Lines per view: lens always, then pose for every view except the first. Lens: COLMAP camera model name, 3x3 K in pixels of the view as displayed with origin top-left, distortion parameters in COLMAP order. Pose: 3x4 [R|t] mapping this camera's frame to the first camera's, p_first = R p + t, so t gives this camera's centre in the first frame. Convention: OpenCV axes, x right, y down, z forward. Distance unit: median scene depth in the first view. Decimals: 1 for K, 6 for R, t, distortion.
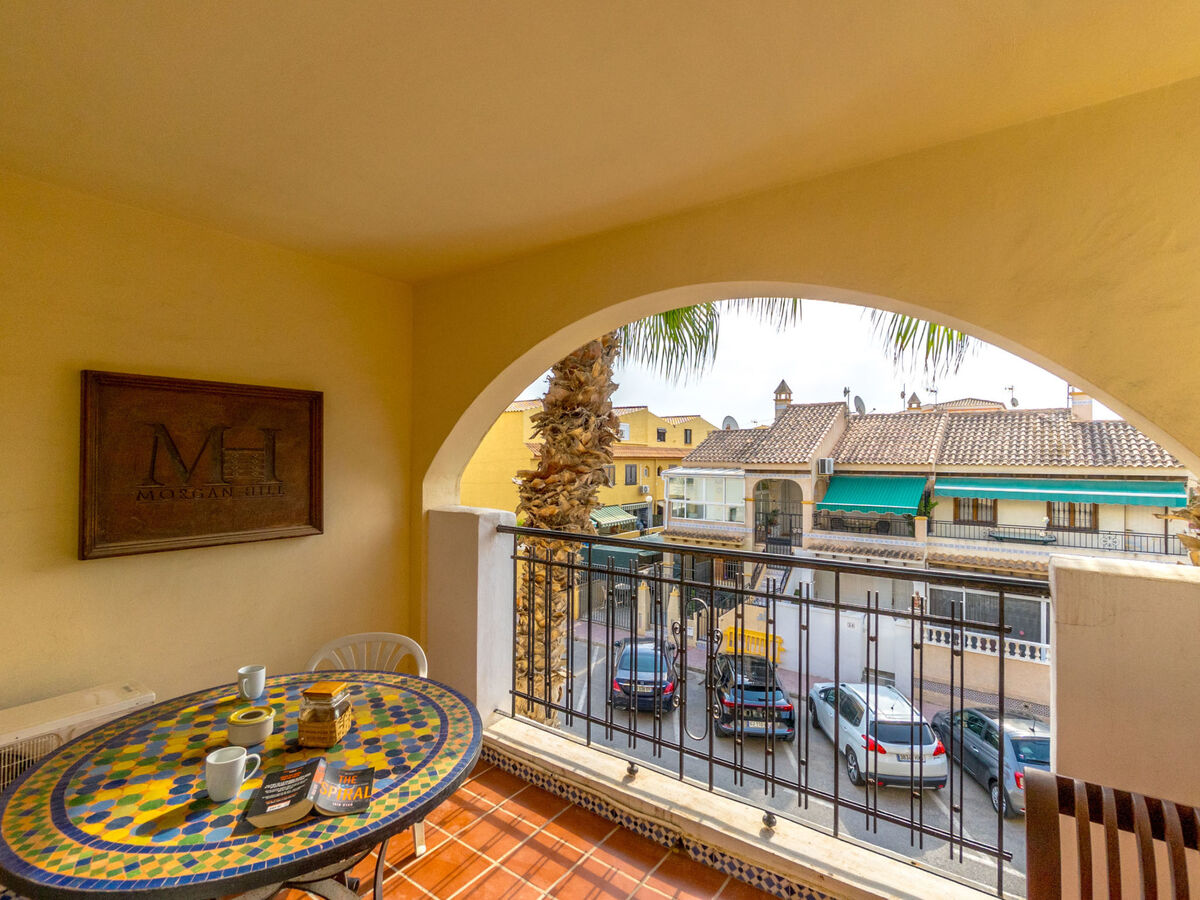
lens RADIAL K [[577.1, 0, 603.1], [0, 577.1, 451.7], [0, 0, 1]] dist [-0.004220, 0.000889]
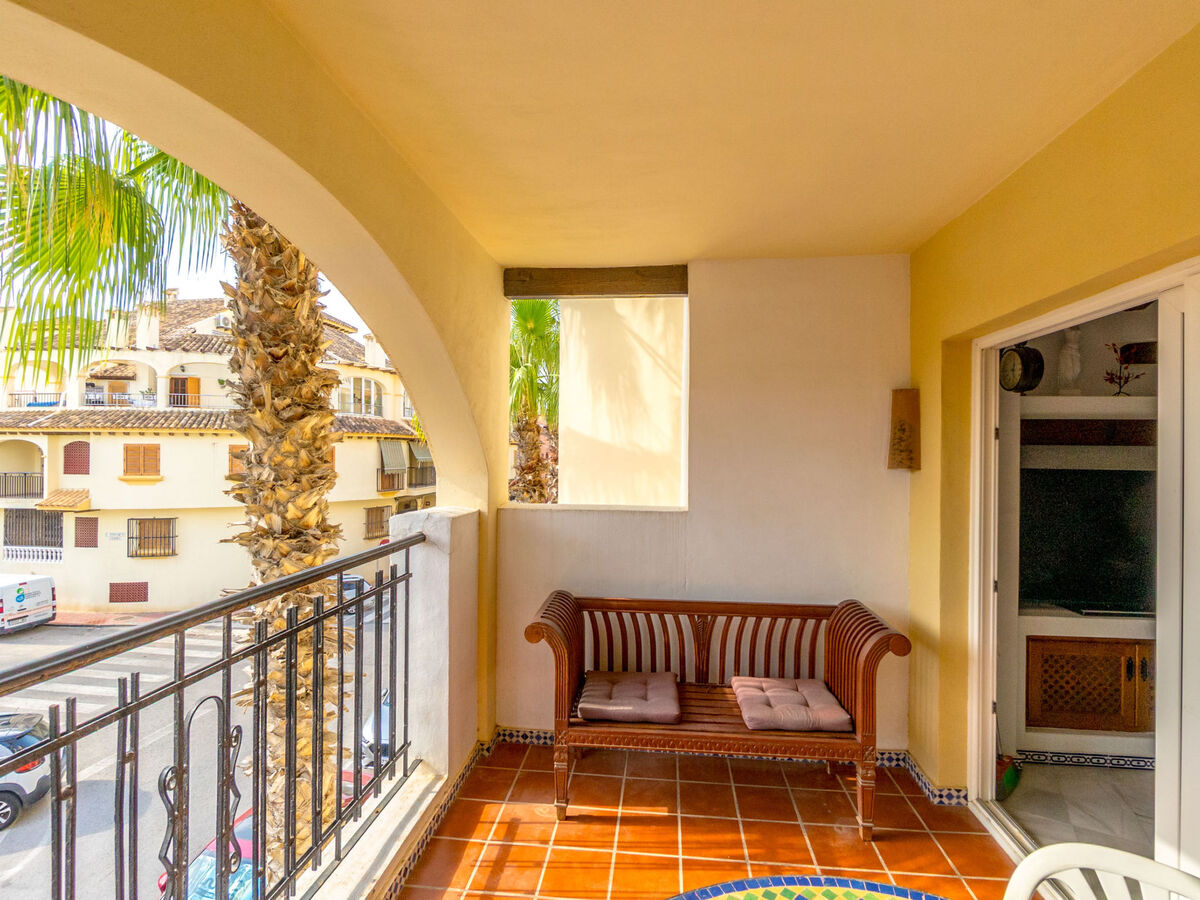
lens RADIAL K [[577.1, 0, 603.1], [0, 577.1, 451.7], [0, 0, 1]] dist [-0.004220, 0.000889]
pose [[-0.482787, -0.011042, 0.875668, -0.402441], [-0.018481, 0.999826, 0.002418, 0.007222], [-0.875543, -0.015016, -0.482907, 0.739921]]
